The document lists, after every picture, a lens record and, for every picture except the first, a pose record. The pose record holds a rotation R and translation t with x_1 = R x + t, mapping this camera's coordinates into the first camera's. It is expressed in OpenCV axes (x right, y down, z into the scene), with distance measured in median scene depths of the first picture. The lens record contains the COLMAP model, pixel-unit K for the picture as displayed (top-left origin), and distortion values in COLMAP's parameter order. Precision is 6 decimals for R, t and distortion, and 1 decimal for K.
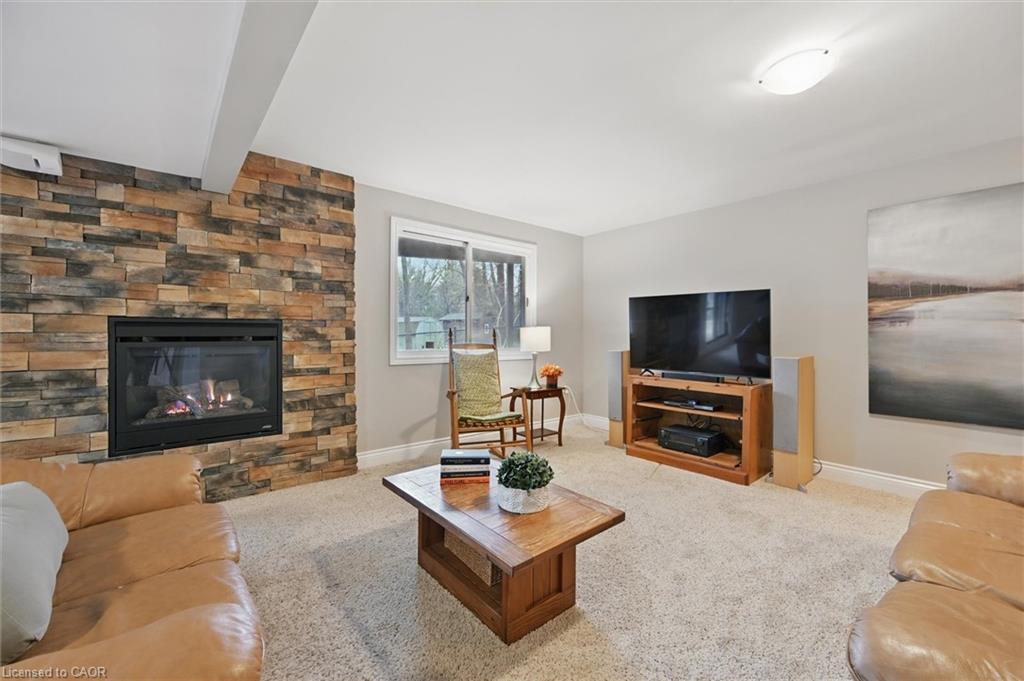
lens RADIAL K [[414.7, 0, 516.2], [0, 414.7, 335.9], [0, 0, 1]] dist [-0.001182, 0.000168]
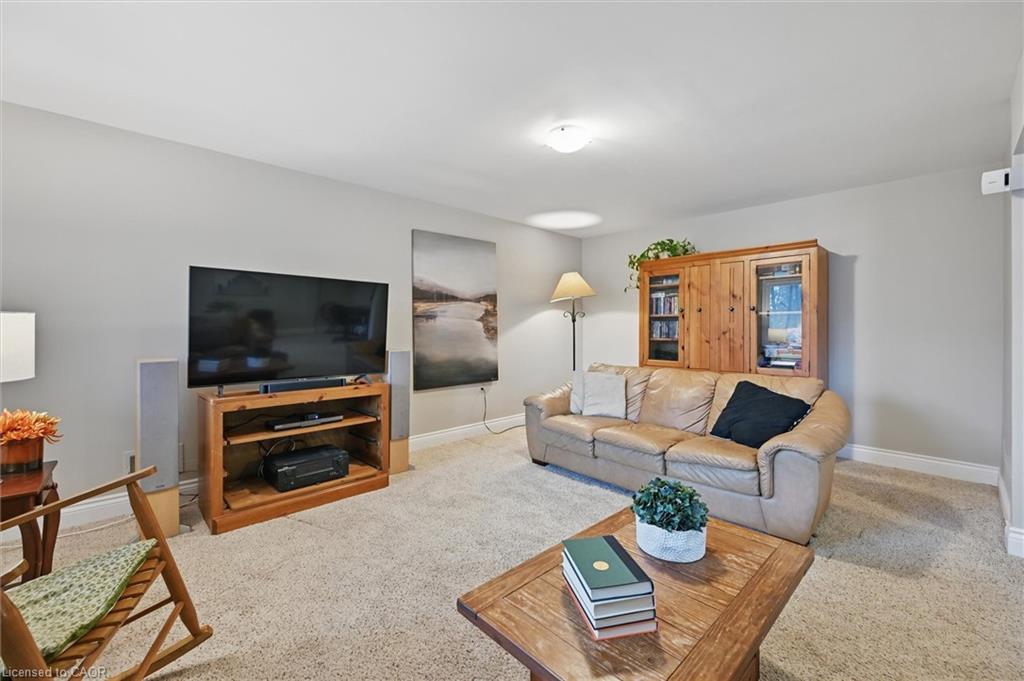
lens RADIAL K [[419.4, 0, 514.5], [0, 419.4, 332.9], [0, 0, 1]] dist [0.000485, 0.000284]
pose [[-0.055900, -0.017046, 0.998291, -0.432924], [0.004234, 0.999841, 0.017310, -0.010202], [-0.998427, 0.005194, -0.055819, 0.765058]]
